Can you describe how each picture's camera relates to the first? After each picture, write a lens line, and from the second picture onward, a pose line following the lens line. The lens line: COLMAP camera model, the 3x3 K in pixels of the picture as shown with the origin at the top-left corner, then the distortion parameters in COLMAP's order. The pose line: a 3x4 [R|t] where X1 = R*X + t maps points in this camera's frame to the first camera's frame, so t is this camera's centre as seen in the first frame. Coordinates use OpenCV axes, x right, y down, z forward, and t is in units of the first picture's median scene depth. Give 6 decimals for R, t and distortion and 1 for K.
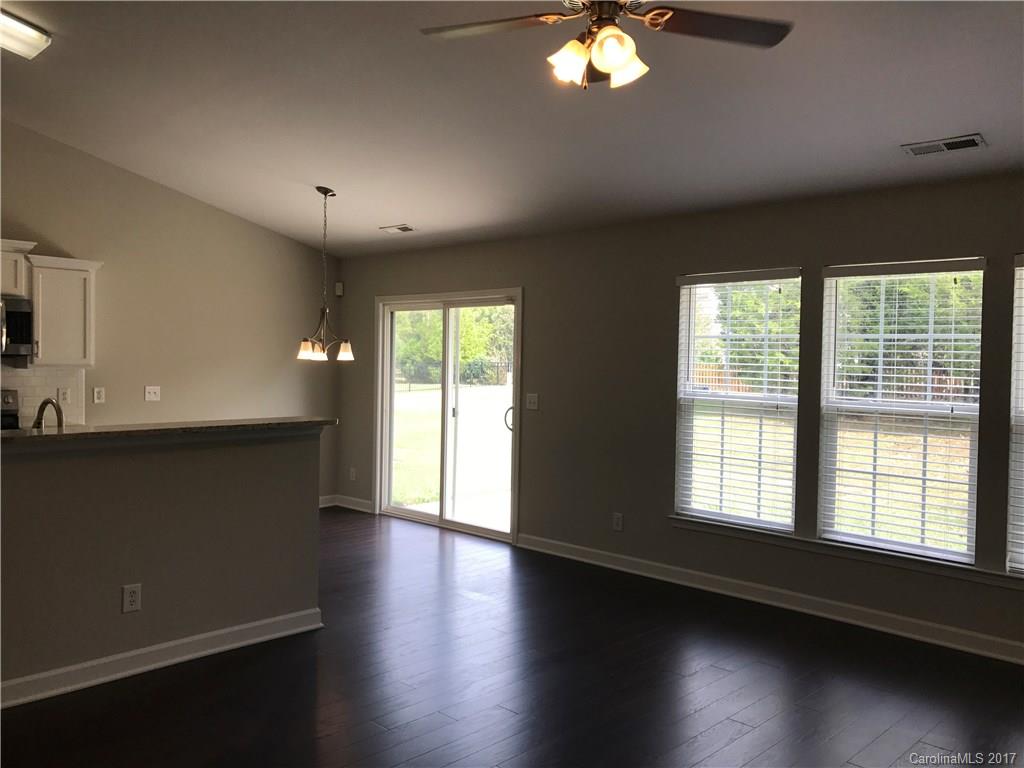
lens RADIAL K [[841.4, 0, 521.7], [0, 841.4, 389.1], [0, 0, 1]] dist [0.020304, -0.018826]
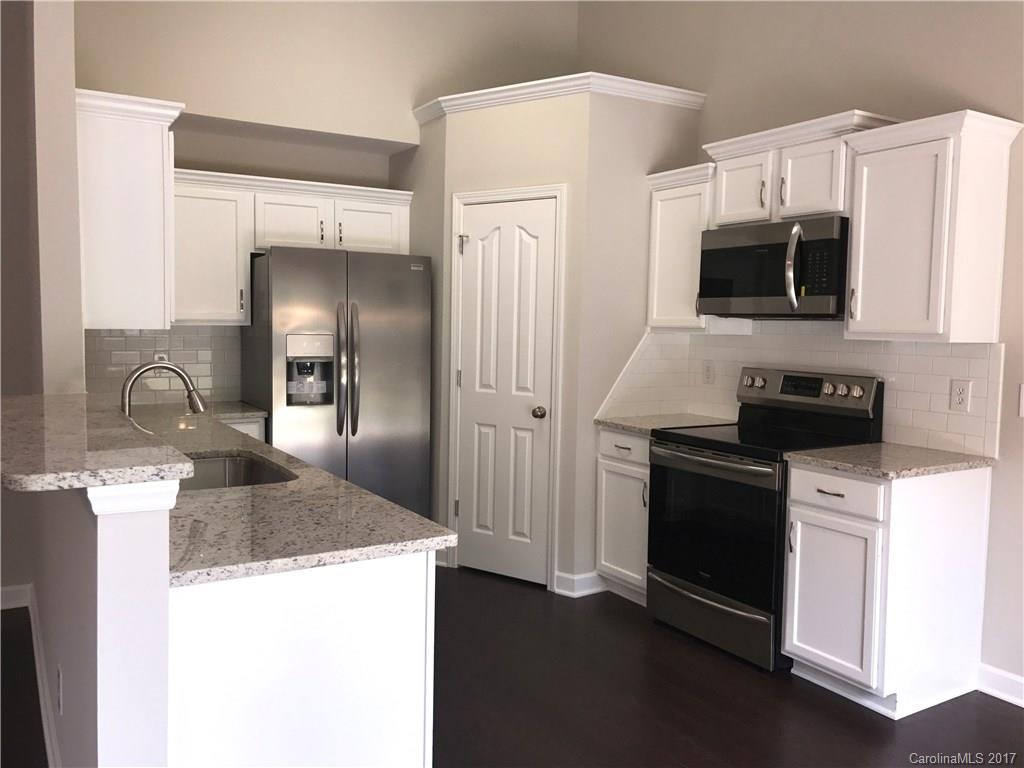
lens RADIAL K [[841.4, 0, 507.0], [0, 841.4, 383.1], [0, 0, 1]] dist [0.020304, -0.018826]
pose [[-0.256048, 0.048852, -0.965429, 0.023677], [-0.050428, 0.996687, 0.063808, -0.019948], [0.965348, 0.065022, -0.252737, 0.947391]]
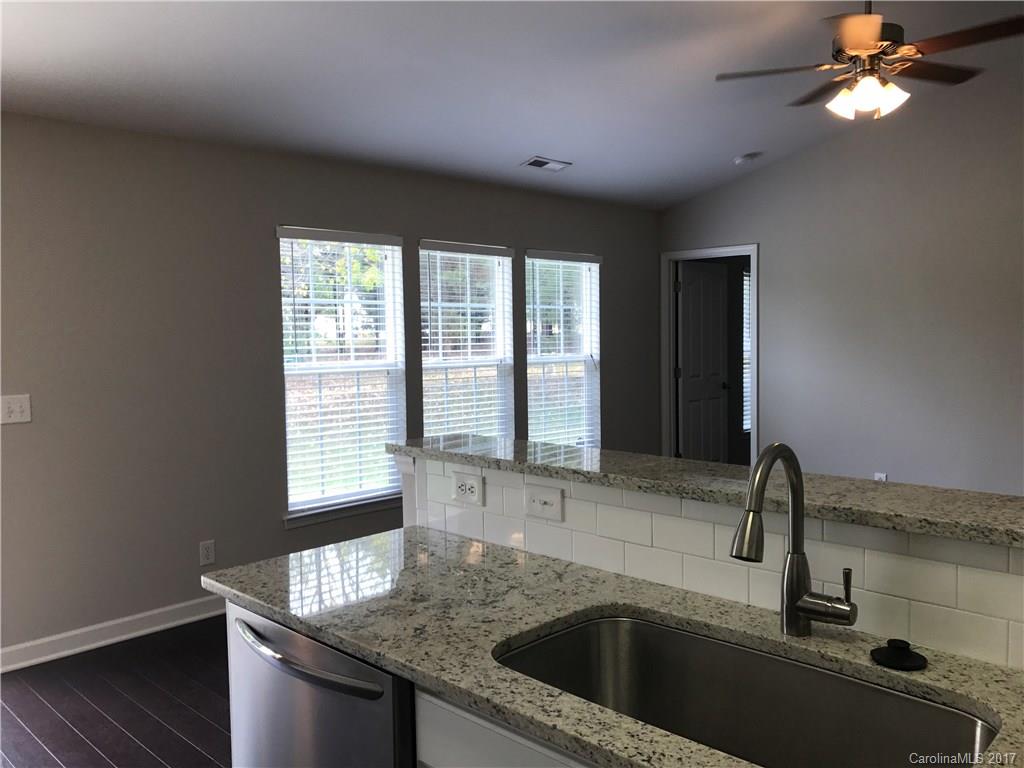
lens RADIAL K [[841.4, 0, 519.2], [0, 841.4, 383.6], [0, 0, 1]] dist [0.020304, -0.018826]
pose [[0.004454, -0.077824, 0.996957, -0.597803], [0.047219, 0.995871, 0.077528, -0.030812], [-0.998875, 0.046730, 0.008110, 0.716437]]
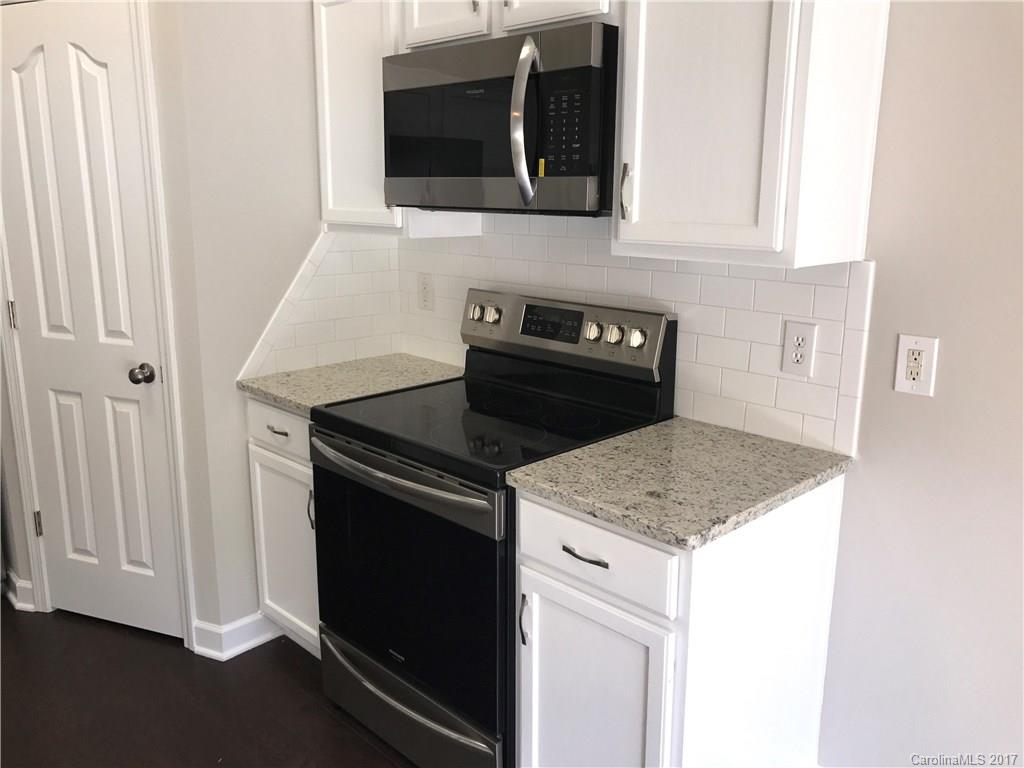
lens RADIAL K [[841.4, 0, 505.8], [0, 841.4, 381.4], [0, 0, 1]] dist [0.020304, -0.018826]
pose [[-0.032161, 0.207592, -0.977687, -0.266694], [-0.034613, 0.977375, 0.208664, -0.043488], [0.998883, 0.040552, -0.024248, 0.991233]]
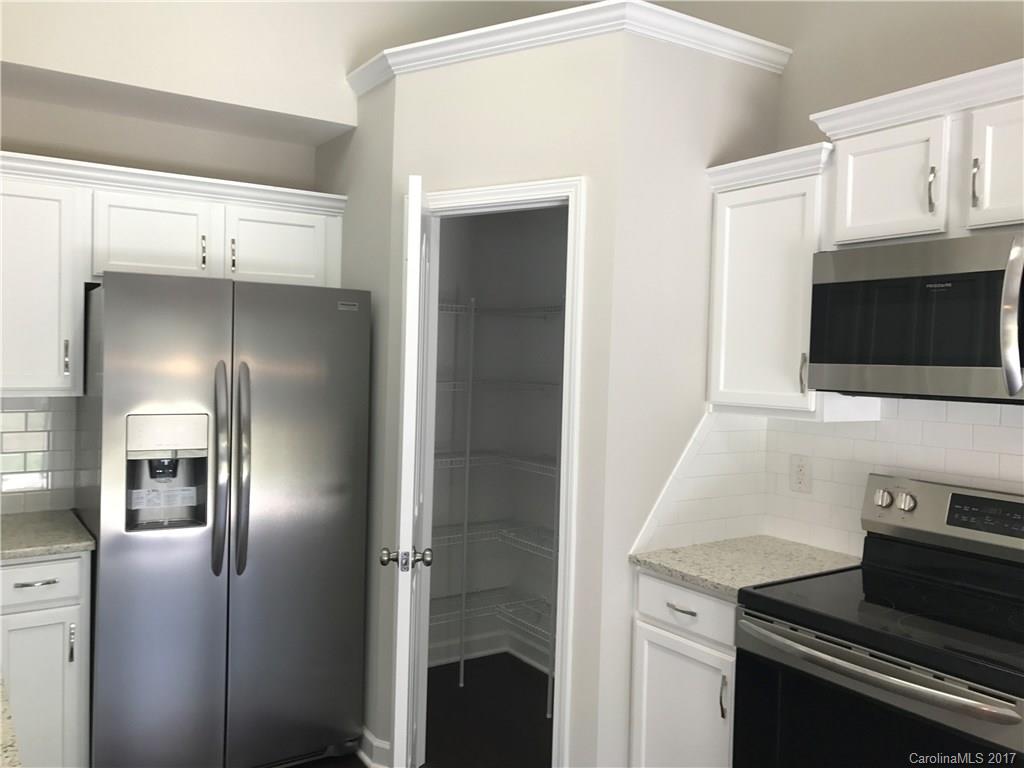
lens RADIAL K [[841.4, 0, 509.0], [0, 841.4, 377.7], [0, 0, 1]] dist [0.020304, -0.018826]
pose [[-0.215230, -0.002470, -0.976560, -0.243093], [-0.056843, 0.998333, 0.010003, -0.041506], [0.974908, 0.057663, -0.215012, 0.867367]]
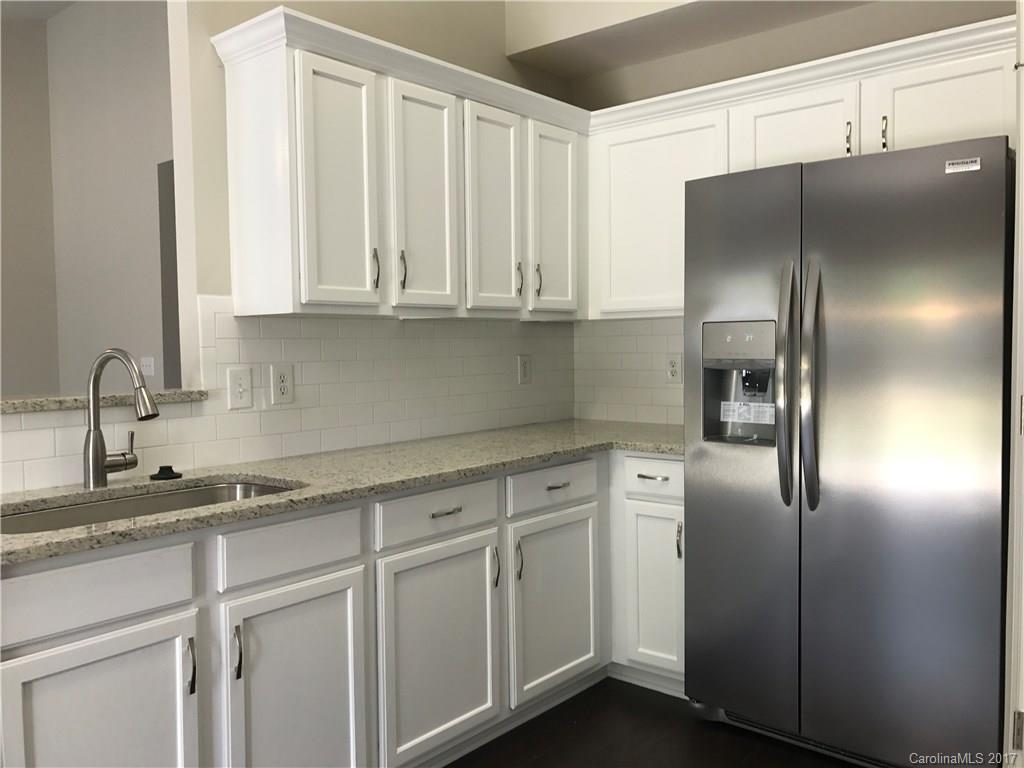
lens RADIAL K [[841.4, 0, 515.8], [0, 841.4, 378.3], [0, 0, 1]] dist [0.020304, -0.018826]
pose [[-0.997659, -0.001689, -0.068360, -0.508731], [-0.006666, 0.997336, 0.072640, -0.008056], [0.068056, 0.072925, -0.995013, 1.012598]]
